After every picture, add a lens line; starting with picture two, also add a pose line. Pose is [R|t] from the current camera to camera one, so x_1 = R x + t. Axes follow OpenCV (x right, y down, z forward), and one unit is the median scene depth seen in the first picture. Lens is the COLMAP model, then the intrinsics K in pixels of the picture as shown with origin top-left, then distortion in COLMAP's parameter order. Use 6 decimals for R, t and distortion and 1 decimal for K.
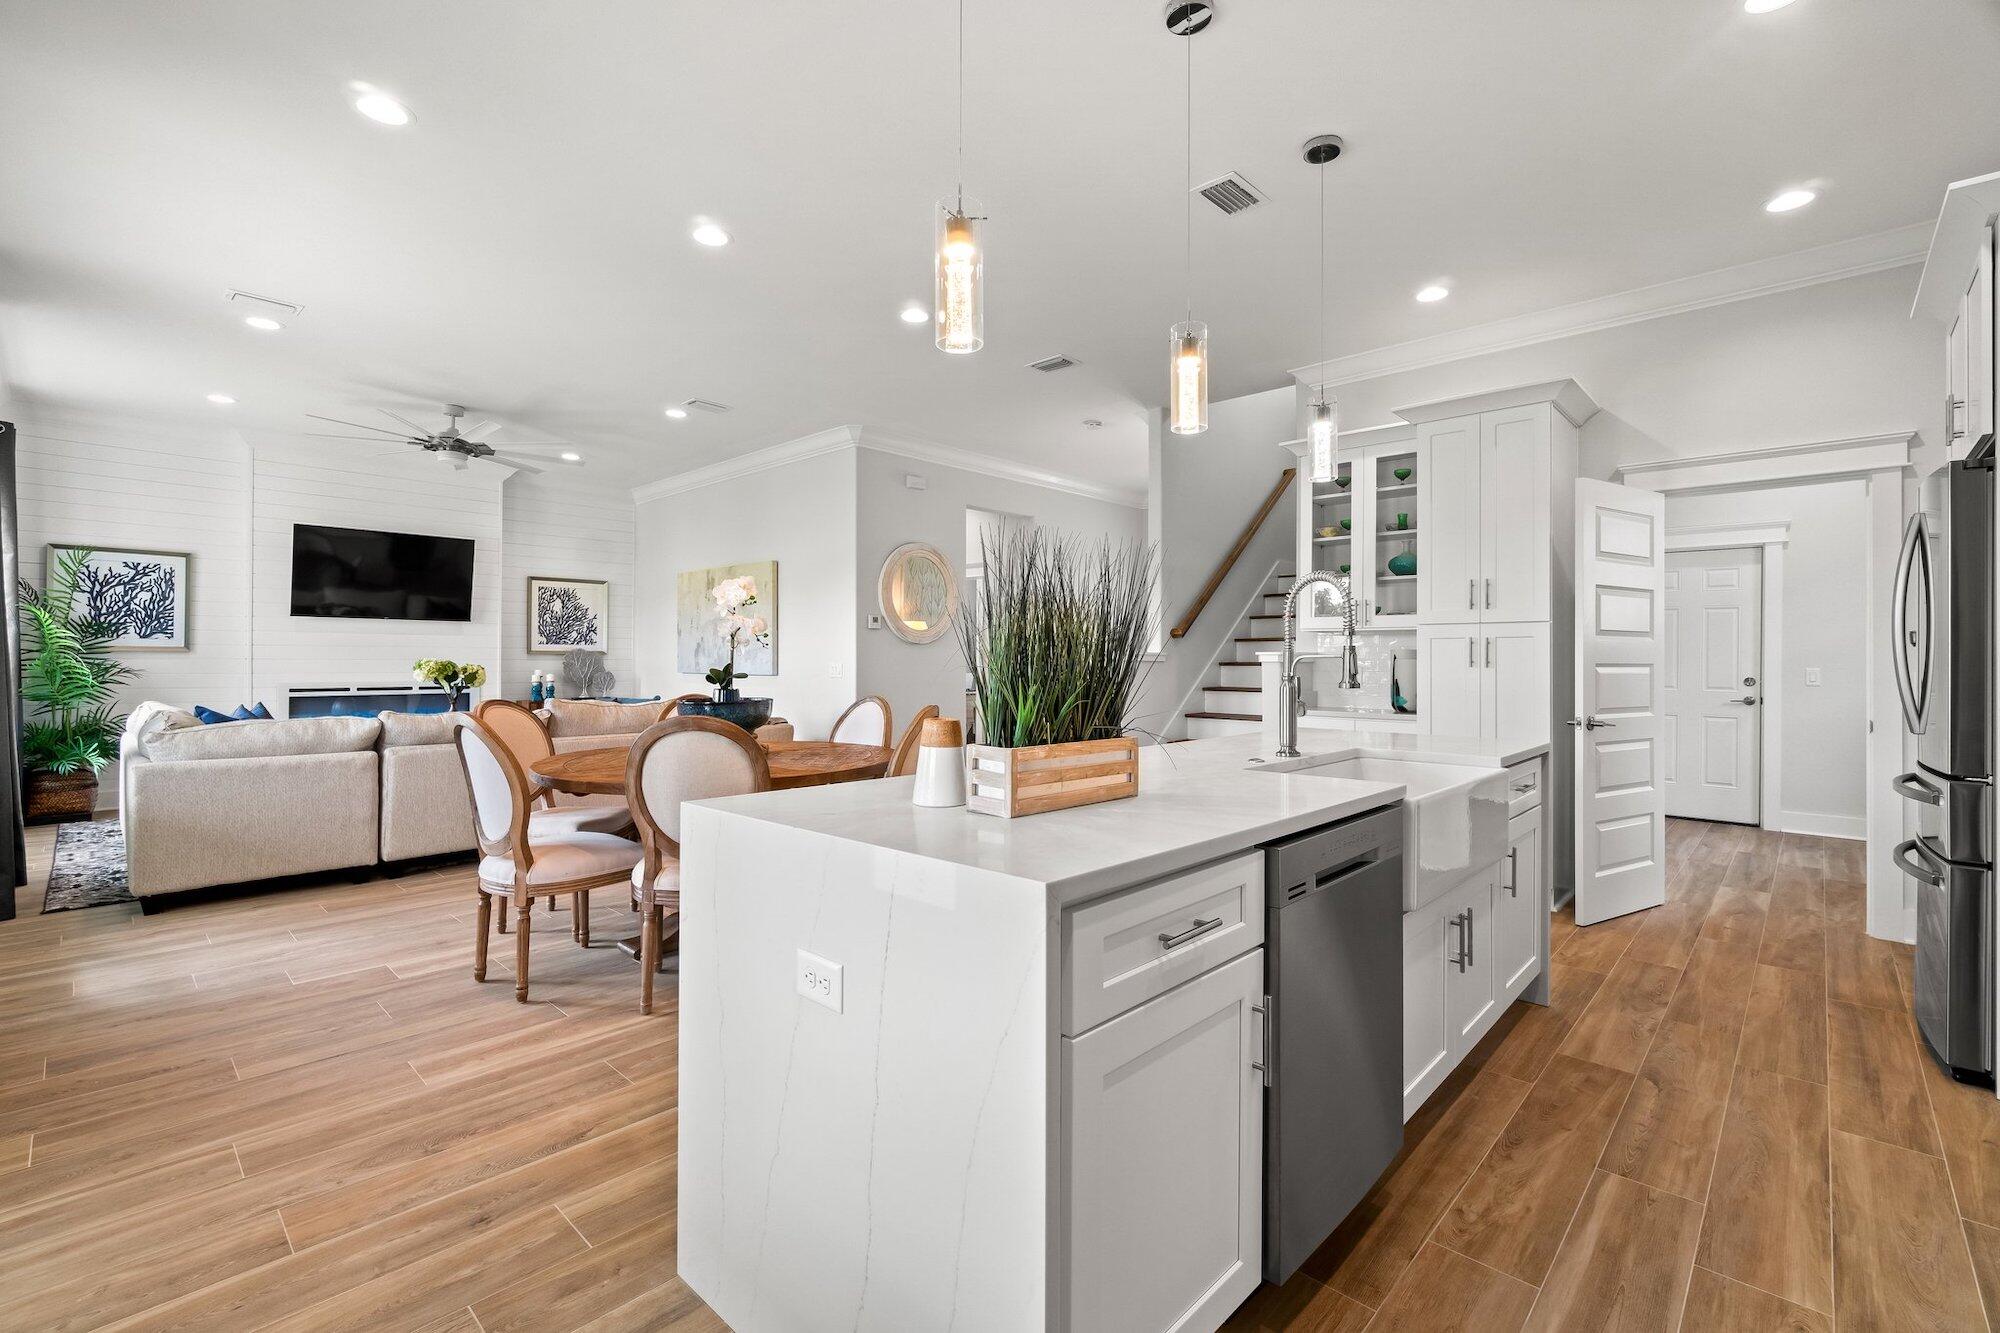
lens RADIAL K [[863.2, 0, 973.6], [0, 863.2, 651.9], [0, 0, 1]] dist [0.003143, 0.000094]
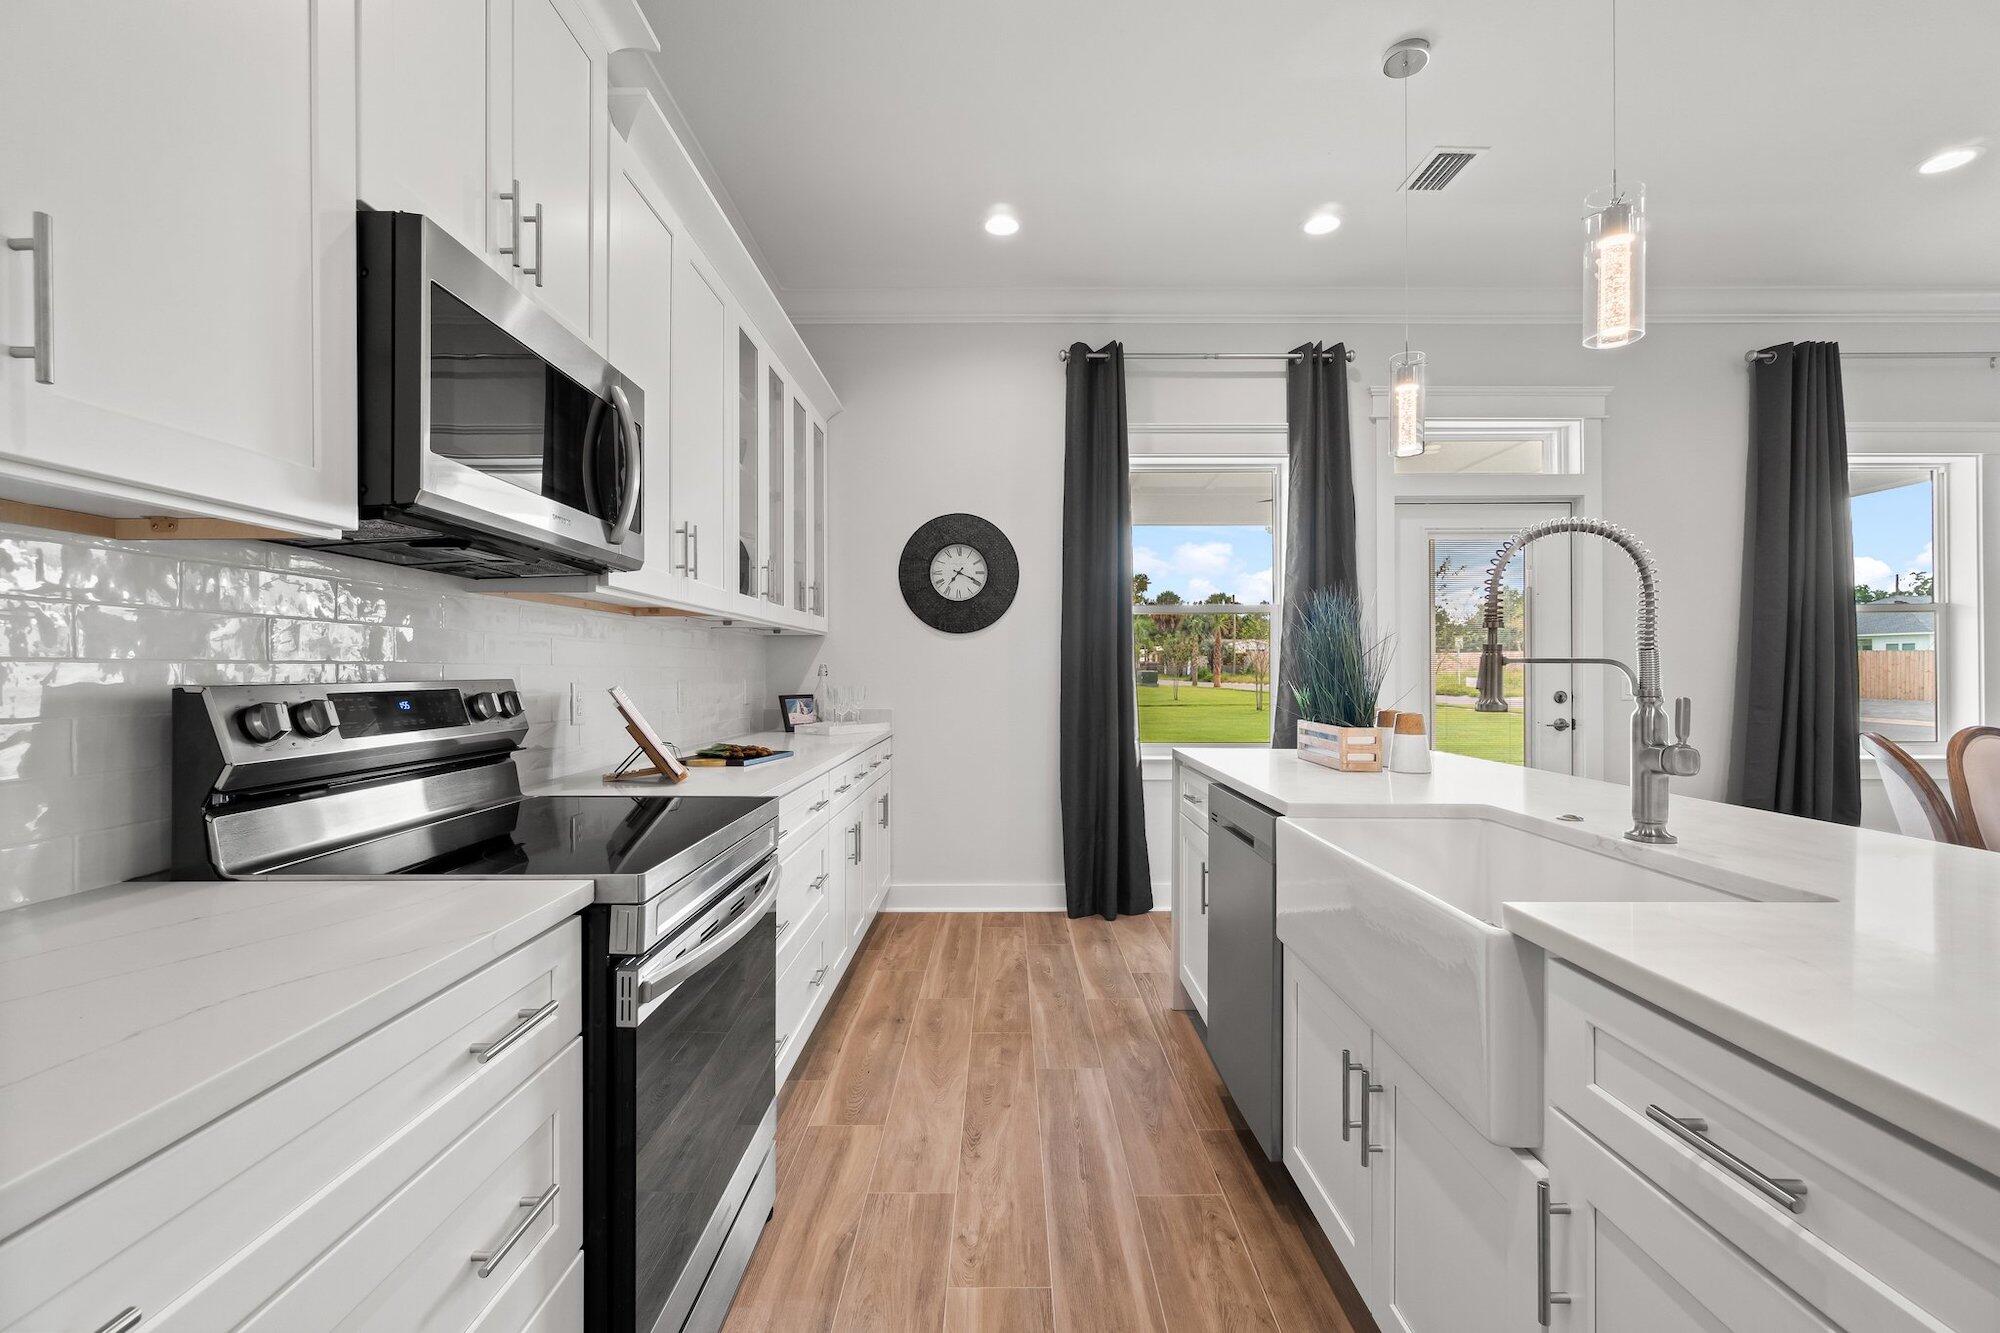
lens RADIAL K [[863.2, 0, 999.7], [0, 863.2, 665.9], [0, 0, 1]] dist [0.003143, 0.000094]
pose [[-0.713504, 0.000277, -0.700651, 1.506329], [0.008922, 0.999922, -0.008691, 0.030883], [0.700595, -0.012452, -0.713451, 1.613576]]
